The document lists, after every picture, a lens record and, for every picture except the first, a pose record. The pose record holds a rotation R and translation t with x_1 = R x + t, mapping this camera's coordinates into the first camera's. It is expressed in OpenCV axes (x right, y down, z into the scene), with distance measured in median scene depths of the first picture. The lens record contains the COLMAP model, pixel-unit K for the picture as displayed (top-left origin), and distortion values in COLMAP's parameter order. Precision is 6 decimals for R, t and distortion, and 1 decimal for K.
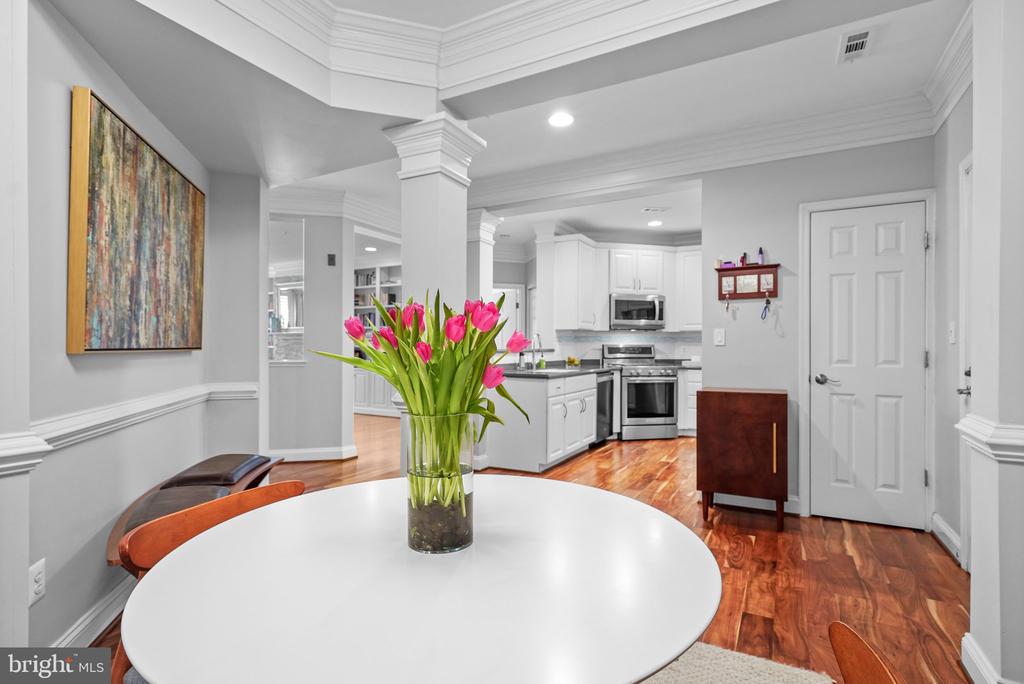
lens RADIAL K [[502.0, 0, 510.2], [0, 502.0, 340.4], [0, 0, 1]] dist [0.000041, 0.000680]
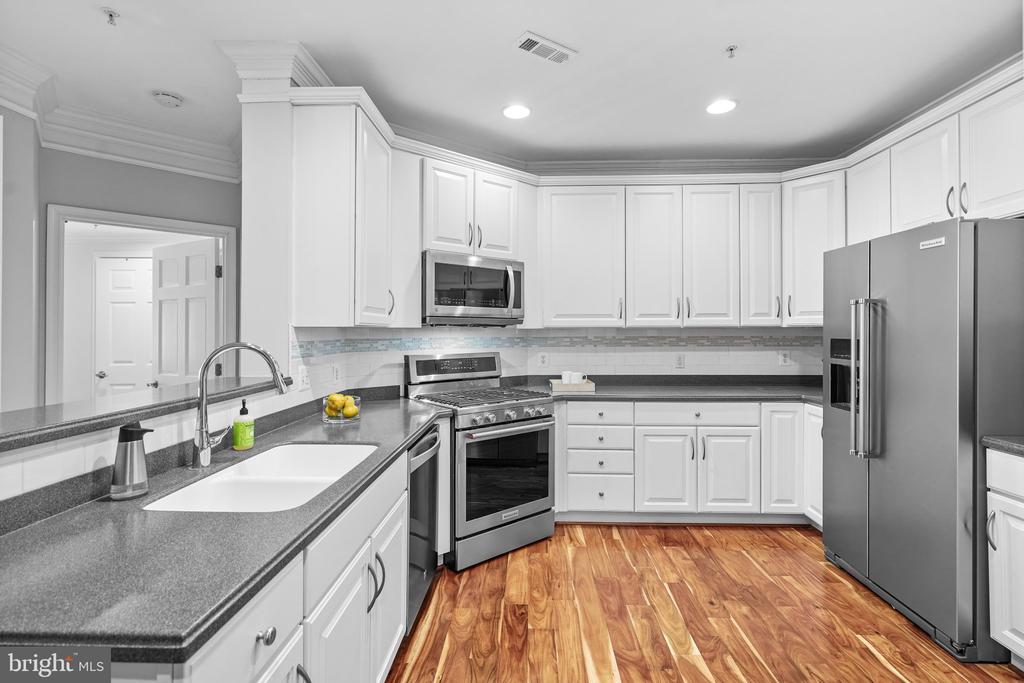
lens RADIAL K [[478.3, 0, 512.7], [0, 478.3, 328.0], [0, 0, 1]] dist [-0.003256, 0.000936]
pose [[0.894199, -0.001696, 0.447666, 0.071887], [-0.001420, 0.999977, 0.006624, -0.022779], [-0.447667, -0.006559, 0.894176, 0.562872]]
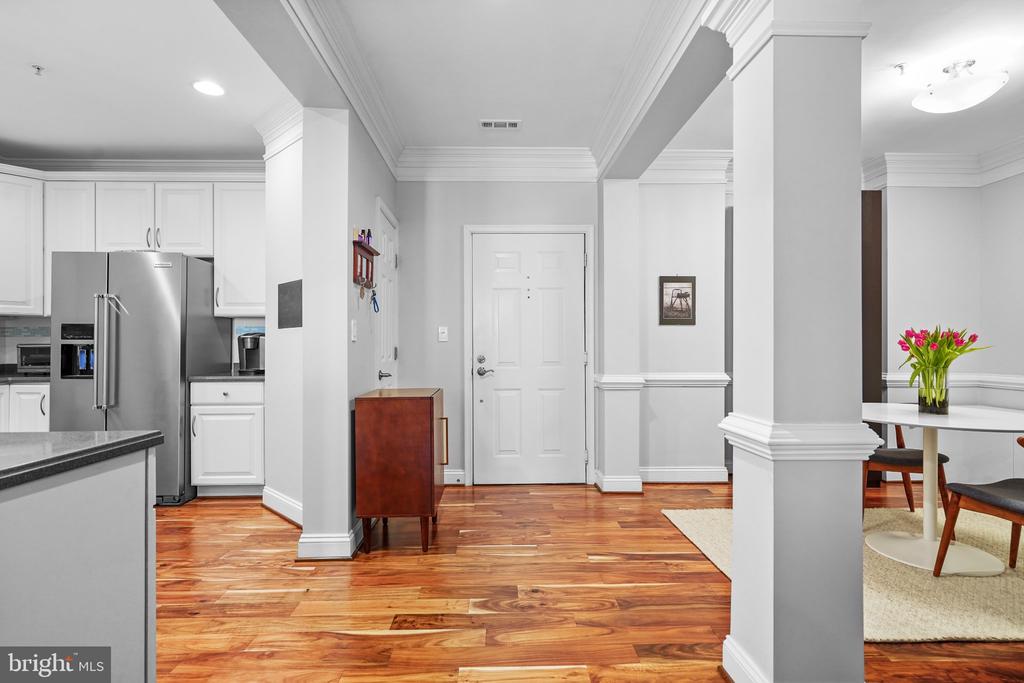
lens RADIAL K [[506.2, 0, 510.3], [0, 506.2, 343.8], [0, 0, 1]] dist [0.000042, -0.000156]
pose [[-0.502286, -0.001021, 0.864701, -0.210011], [-0.012171, 0.999909, -0.005889, 0.008233], [-0.864616, -0.013483, -0.502252, 0.670508]]
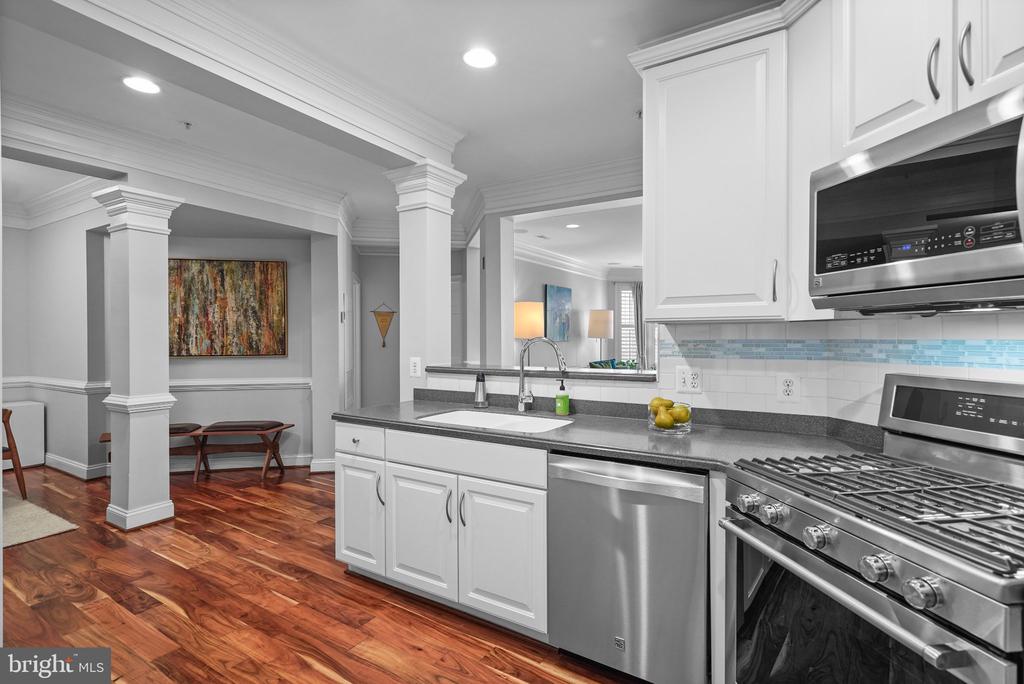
lens RADIAL K [[502.0, 0, 510.2], [0, 502.0, 340.4], [0, 0, 1]] dist [0.000041, 0.000680]
pose [[-0.066267, 0.003490, -0.997796, 0.459250], [0.014292, 0.999895, 0.002548, -0.012037], [0.997700, -0.014092, -0.066310, 0.865123]]
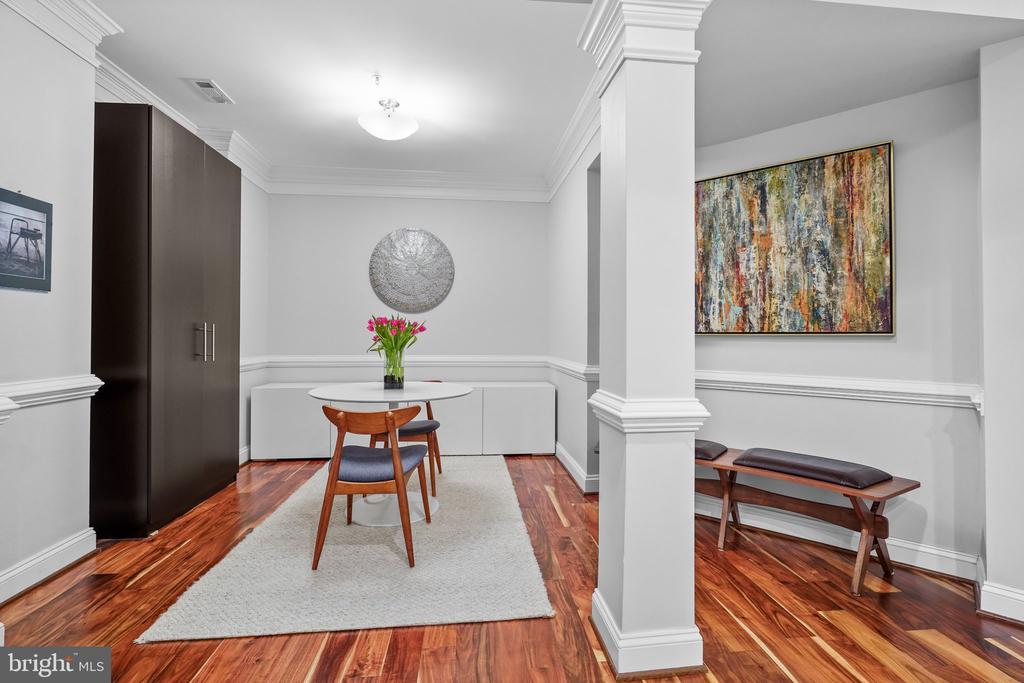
lens RADIAL K [[478.3, 0, 512.7], [0, 478.3, 328.0], [0, 0, 1]] dist [-0.003256, 0.000936]
pose [[-0.824800, -0.011430, -0.565309, 0.149550], [0.001788, 0.999738, -0.022823, 0.011294], [0.565422, -0.019835, -0.824563, 0.603156]]
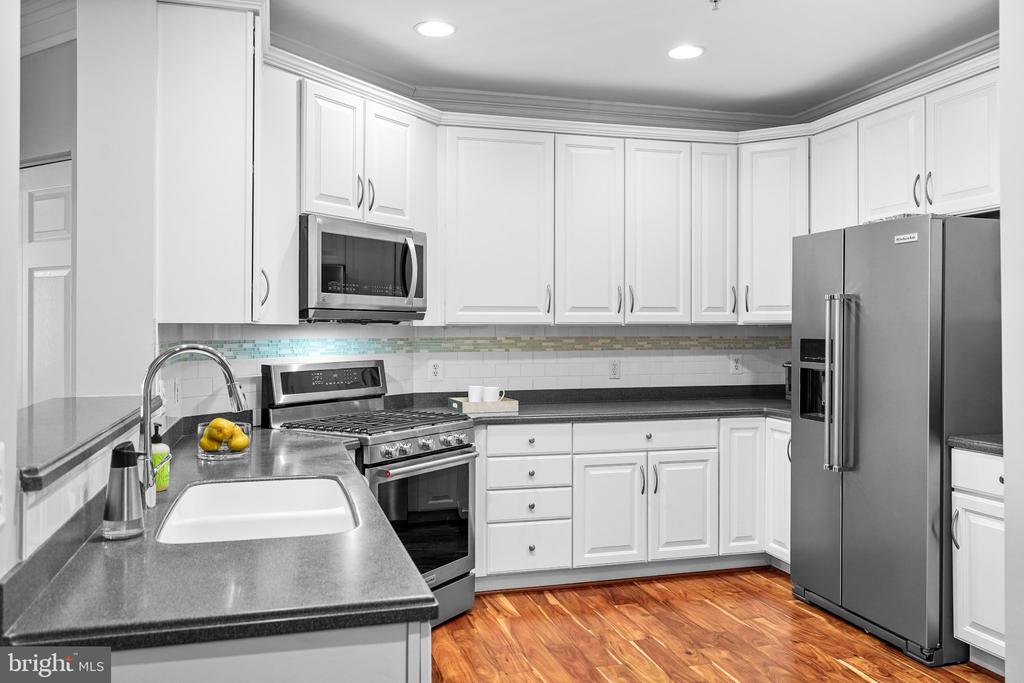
lens RADIAL K [[804.5, 0, 509.3], [0, 804.5, 326.6], [0, 0, 1]] dist [0.002201, -0.009800]
pose [[0.716326, -0.001444, 0.697764, -0.073251], [-0.006280, 0.999944, 0.008517, -0.023971], [-0.697737, -0.010483, 0.716277, 0.531607]]
